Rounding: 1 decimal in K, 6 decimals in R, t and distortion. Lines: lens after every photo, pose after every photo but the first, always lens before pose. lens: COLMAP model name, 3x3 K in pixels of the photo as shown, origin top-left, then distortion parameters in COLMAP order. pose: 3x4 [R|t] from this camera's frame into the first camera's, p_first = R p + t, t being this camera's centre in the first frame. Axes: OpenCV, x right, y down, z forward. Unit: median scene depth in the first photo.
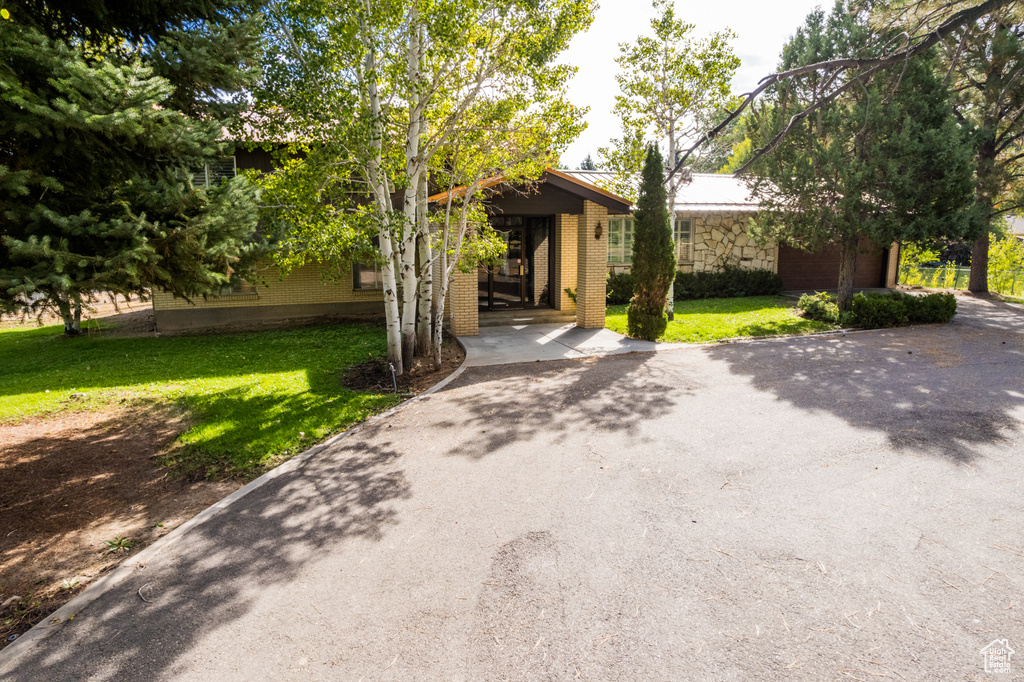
lens RADIAL K [[653.2, 0, 515.0], [0, 653.2, 344.8], [0, 0, 1]] dist [-0.066628, 0.063494]
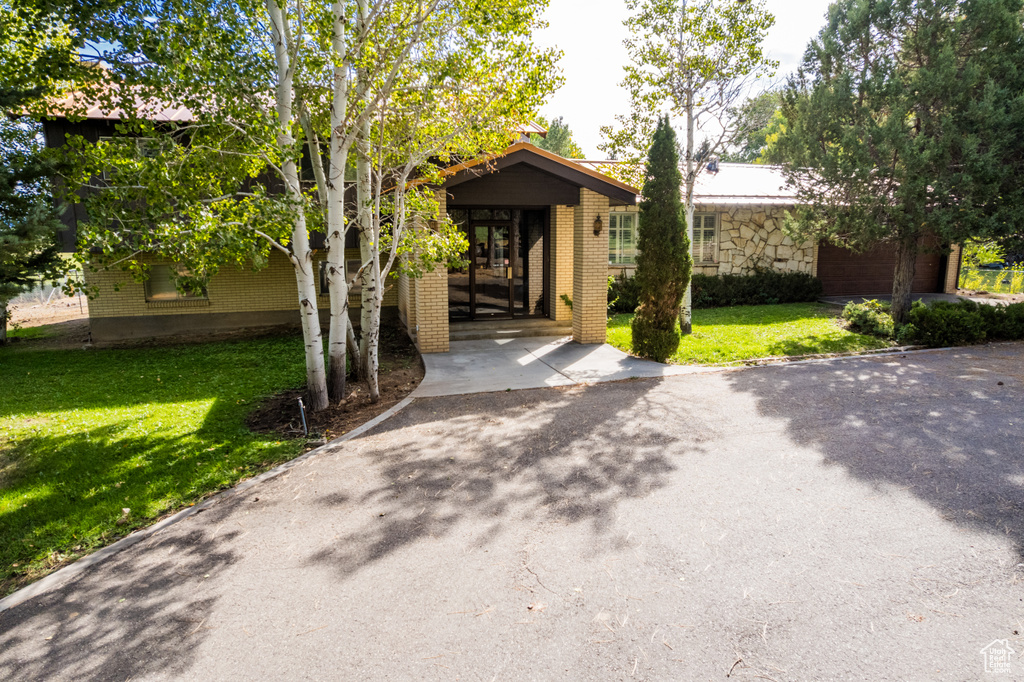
lens RADIAL K [[653.2, 0, 515.0], [0, 653.2, 344.8], [0, 0, 1]] dist [-0.066628, 0.063494]
pose [[0.998932, 0.007487, -0.045584, 0.080164], [-0.007521, 0.999972, -0.000577, -0.029794], [0.045578, 0.000919, 0.998960, 0.225515]]
